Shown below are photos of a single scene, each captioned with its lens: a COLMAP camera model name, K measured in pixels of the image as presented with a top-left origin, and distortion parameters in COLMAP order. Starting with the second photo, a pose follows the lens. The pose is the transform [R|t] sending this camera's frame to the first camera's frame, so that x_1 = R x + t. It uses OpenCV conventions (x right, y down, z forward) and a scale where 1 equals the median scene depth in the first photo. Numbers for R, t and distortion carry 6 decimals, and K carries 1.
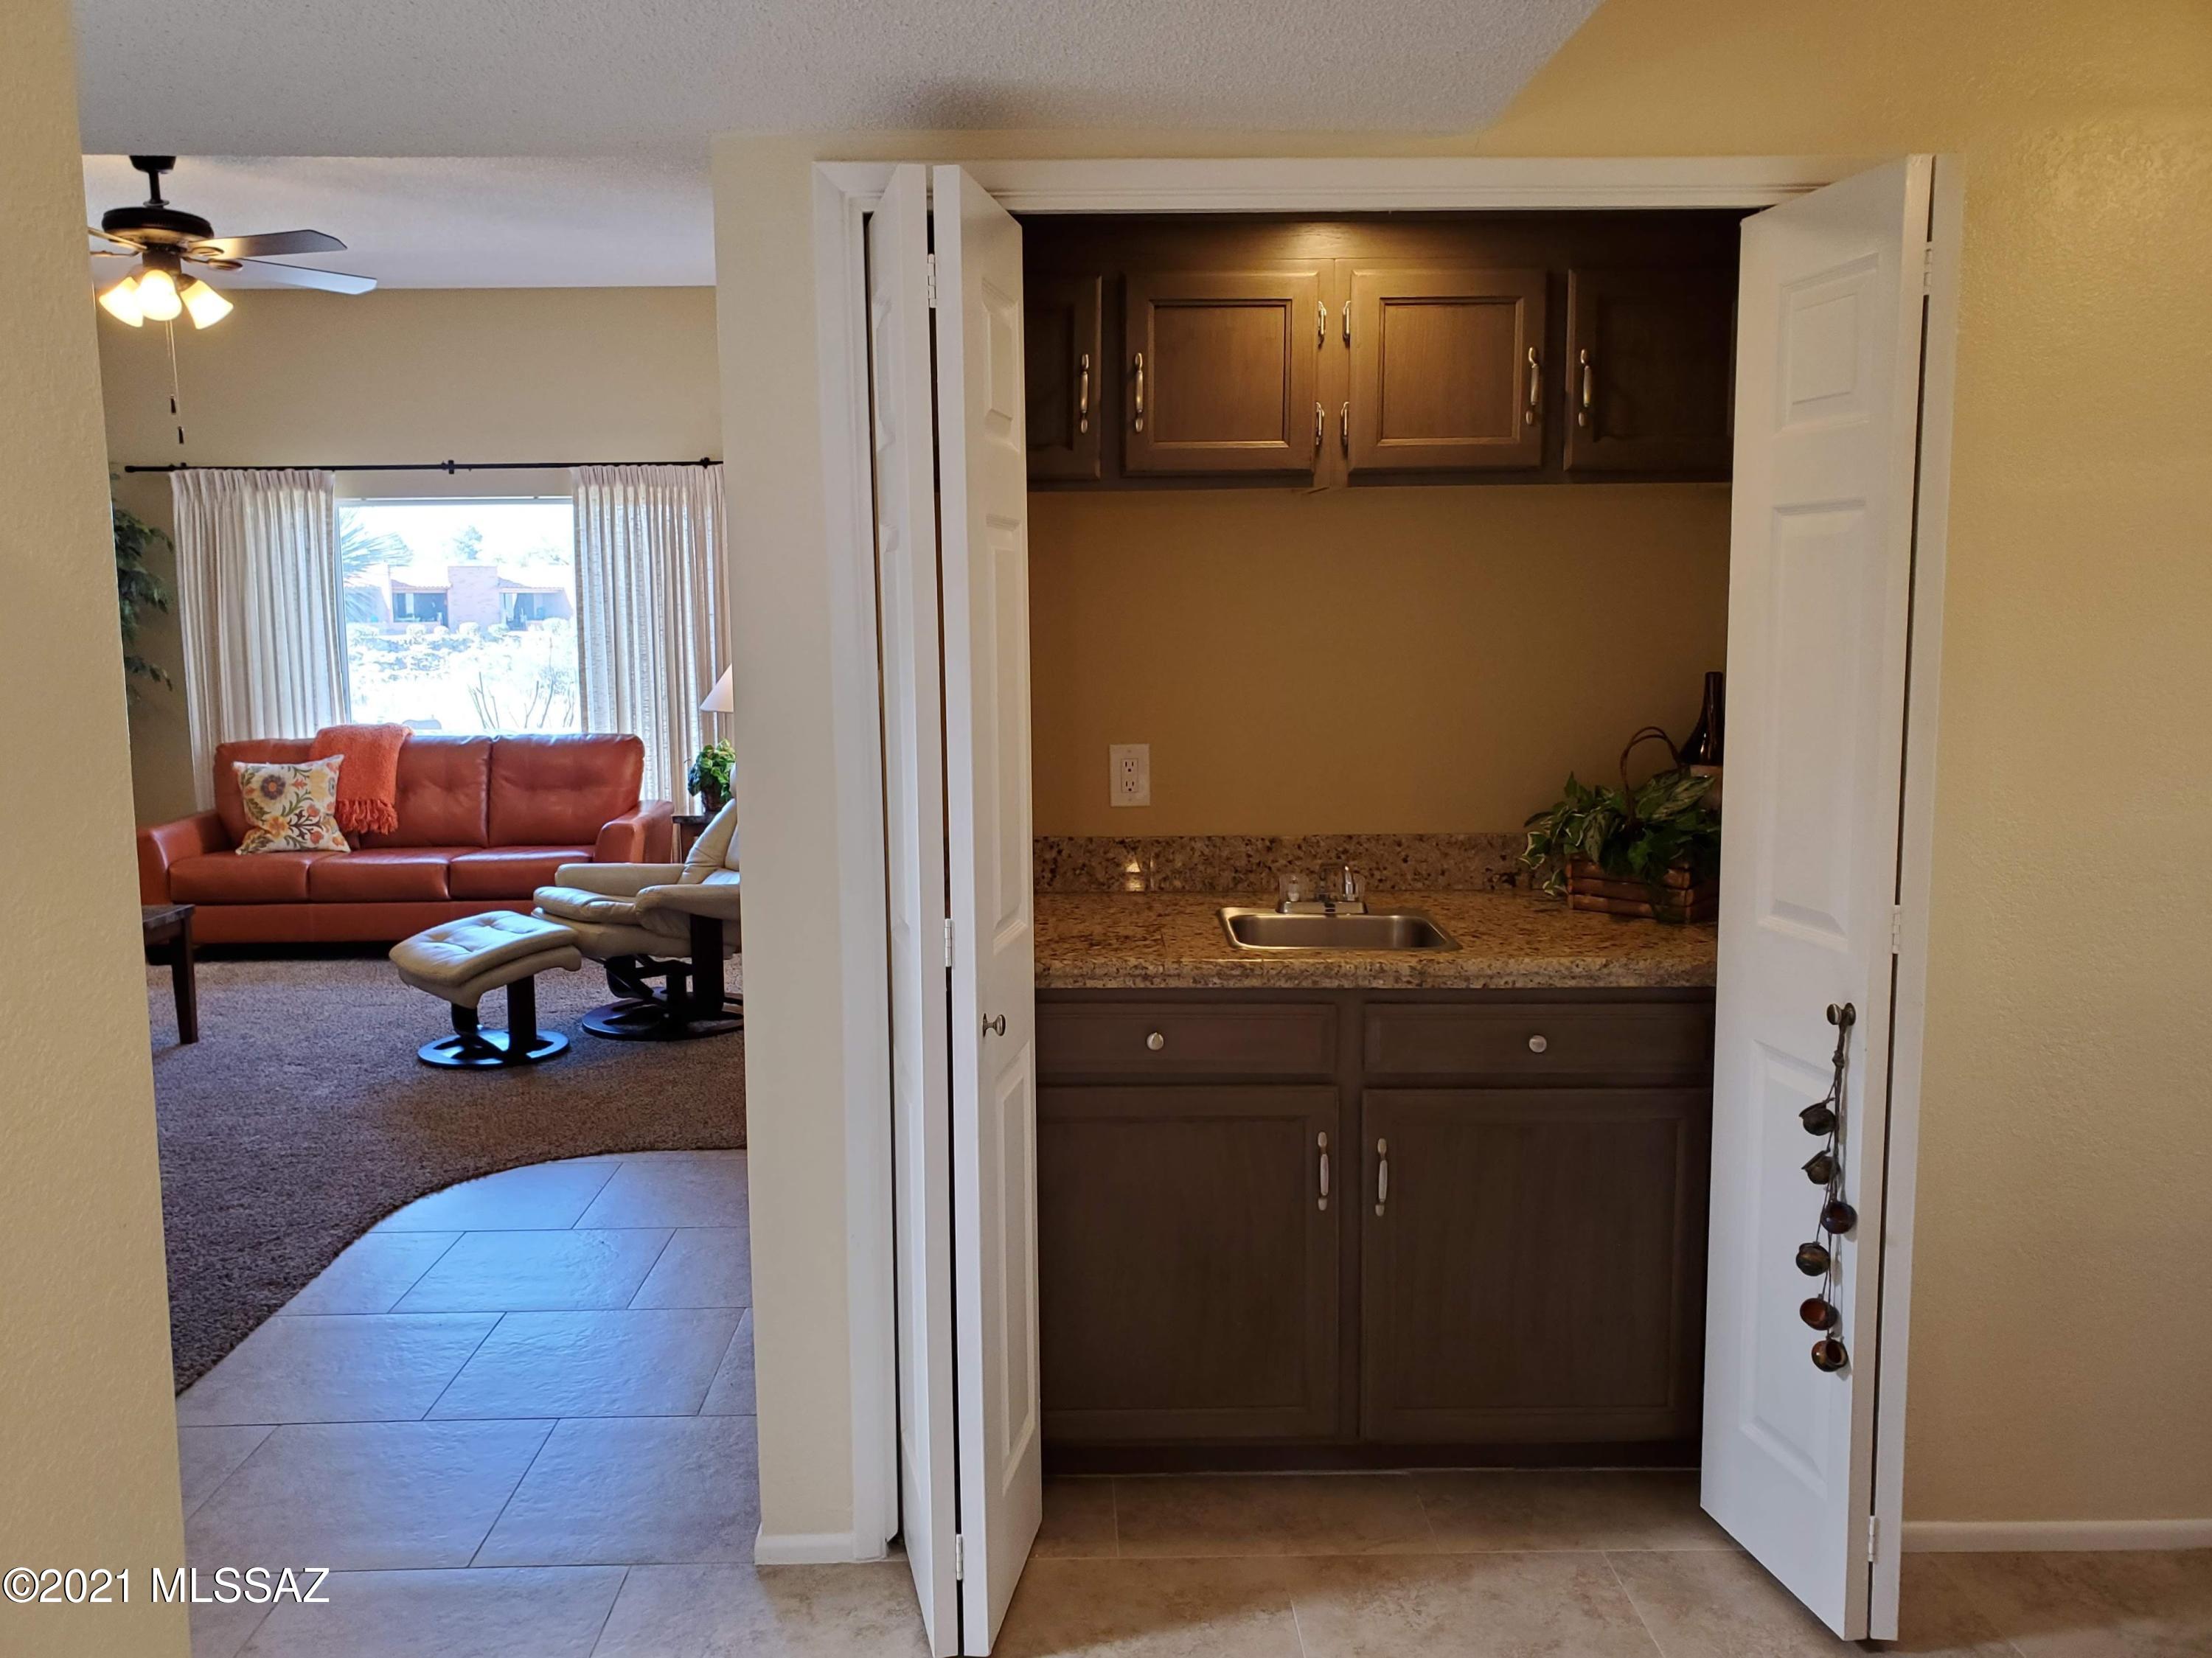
lens RADIAL K [[1688.8, 0, 1062.4], [0, 1688.8, 813.1], [0, 0, 1]] dist [0.027574, -0.057865]
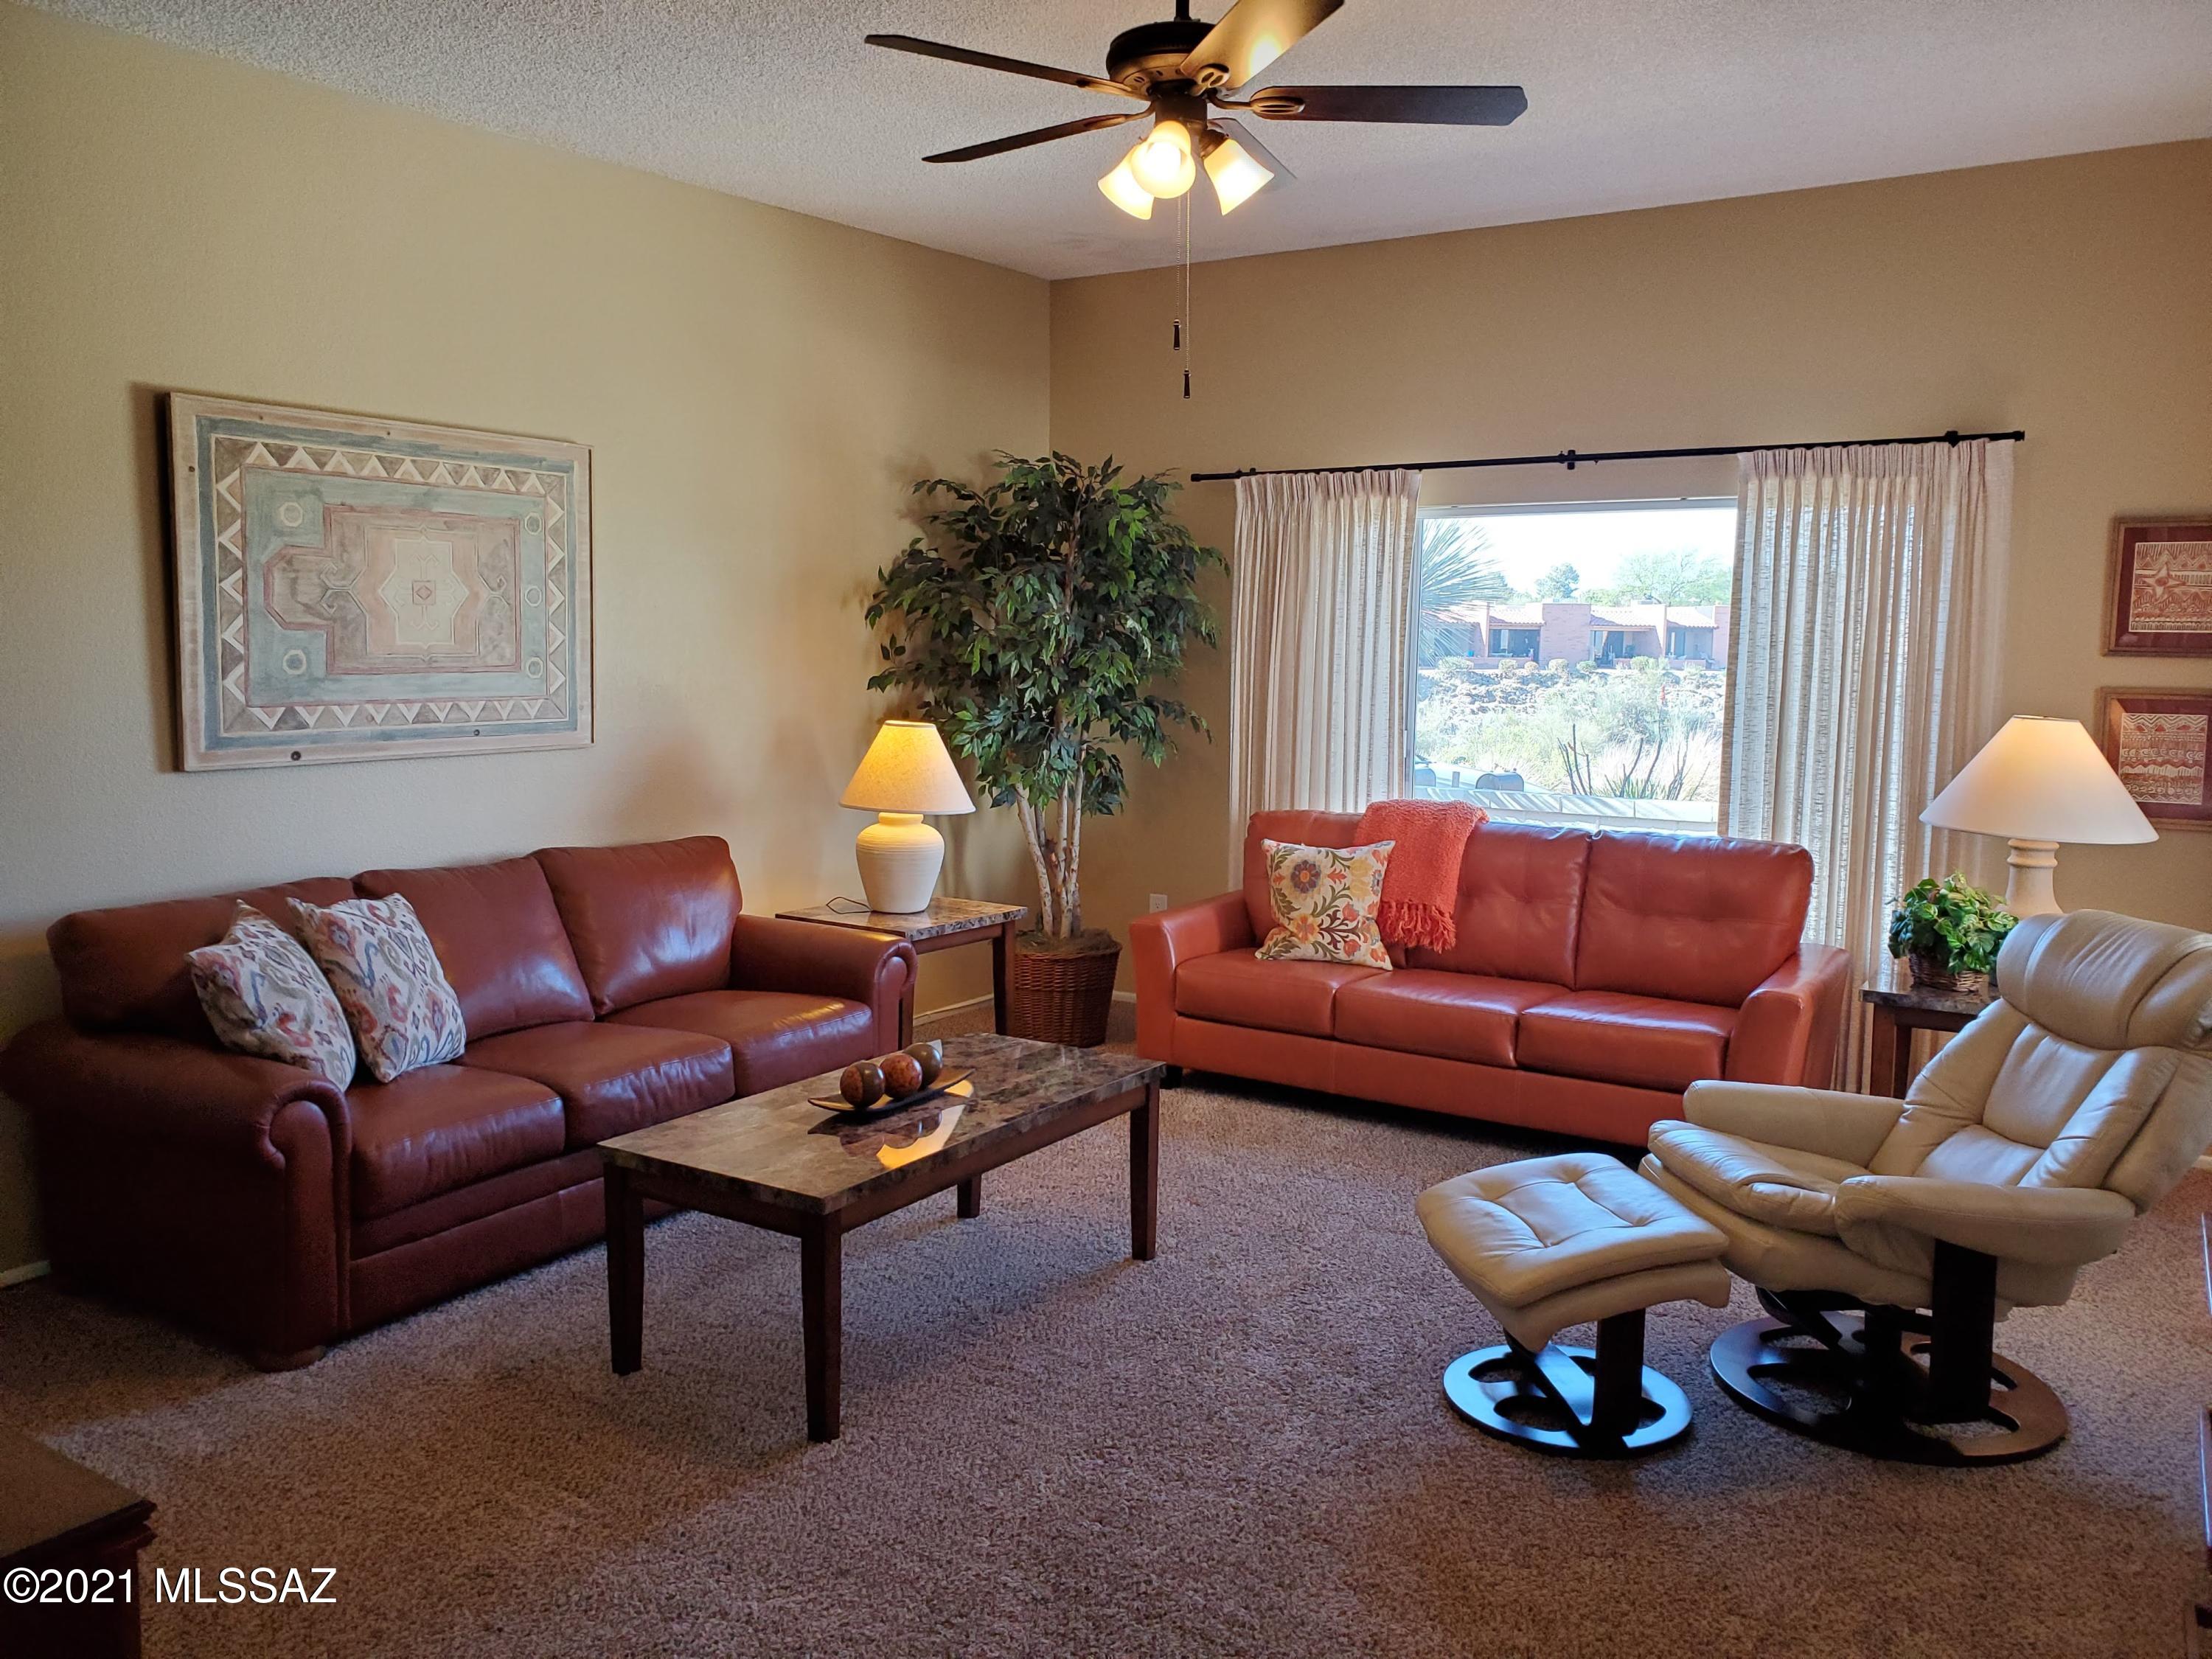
lens RADIAL K [[1688.9, 0, 1101.3], [0, 1688.9, 801.9], [0, 0, 1]] dist [0.027574, -0.057865]
pose [[0.827362, 0.076993, -0.556367, -0.112652], [-0.093188, 0.995648, -0.000795, -0.038324], [0.553885, 0.052504, 0.830936, 0.294426]]
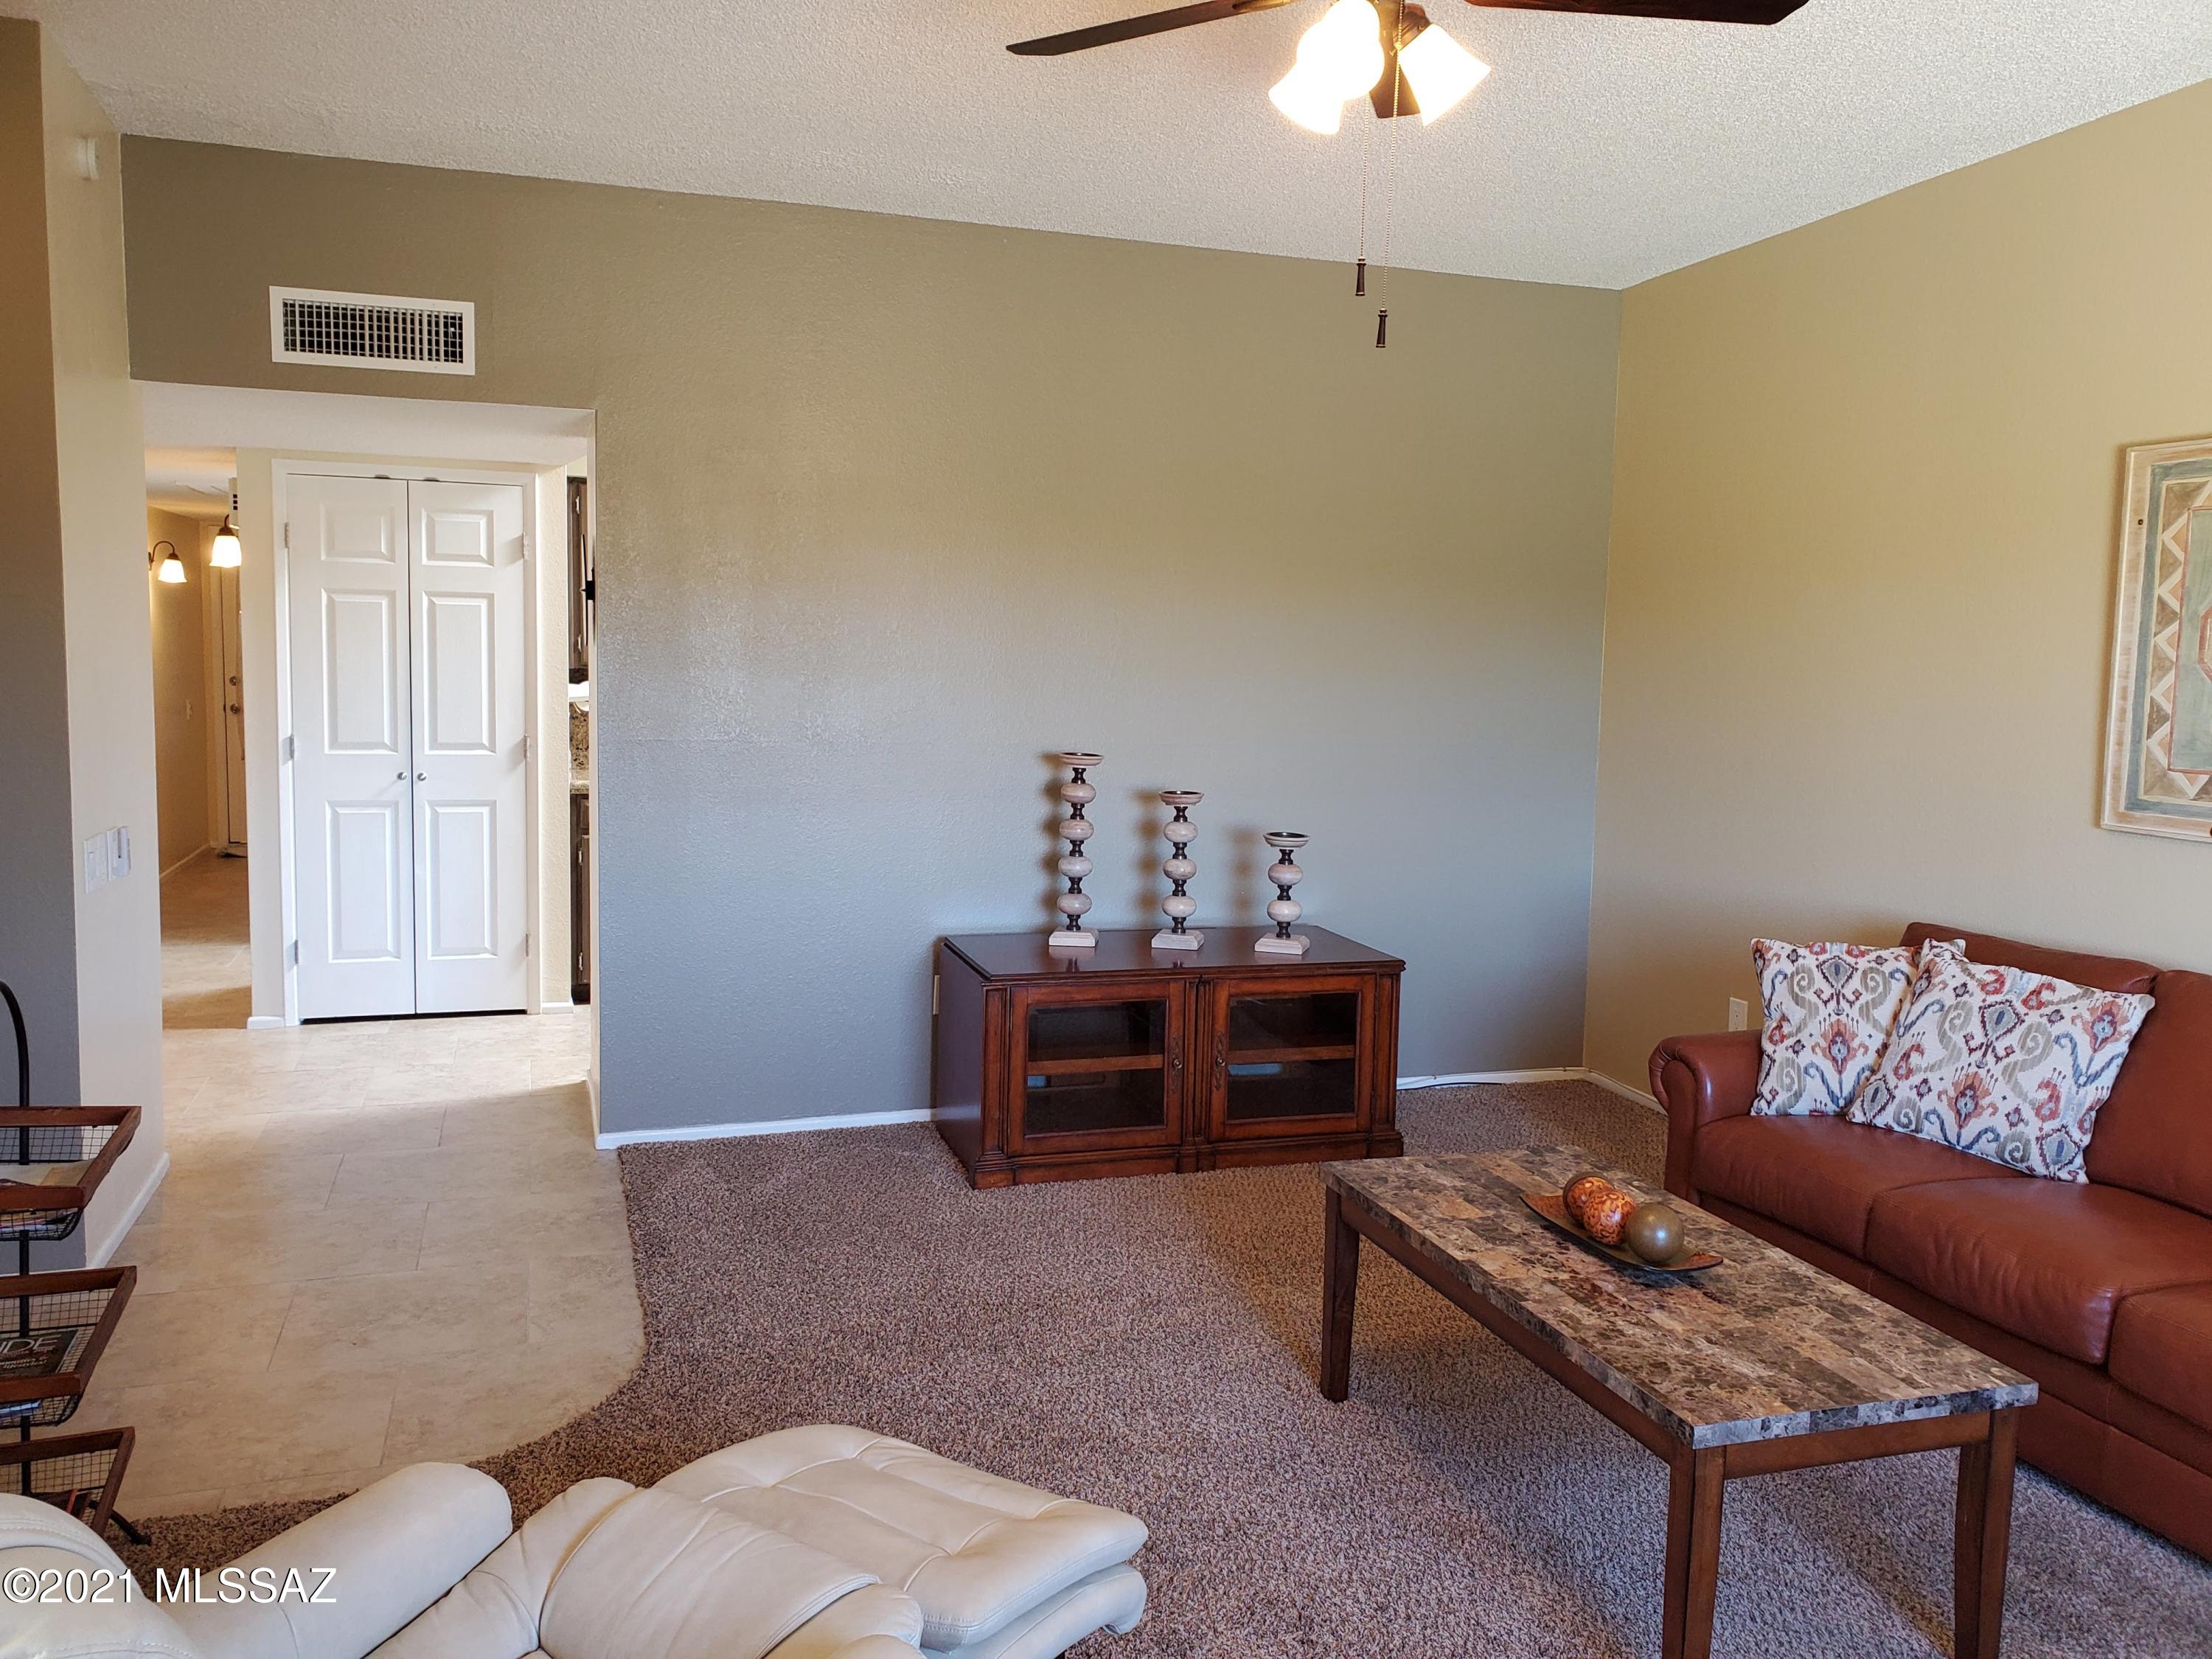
lens RADIAL K [[1688.9, 0, 1115.0], [0, 1688.9, 806.7], [0, 0, 1]] dist [0.027574, -0.057865]
pose [[-0.954600, 0.018143, -0.297336, -0.198006], [-0.050215, 0.974059, 0.220651, -0.129812], [0.293627, 0.225564, -0.928926, 0.981967]]
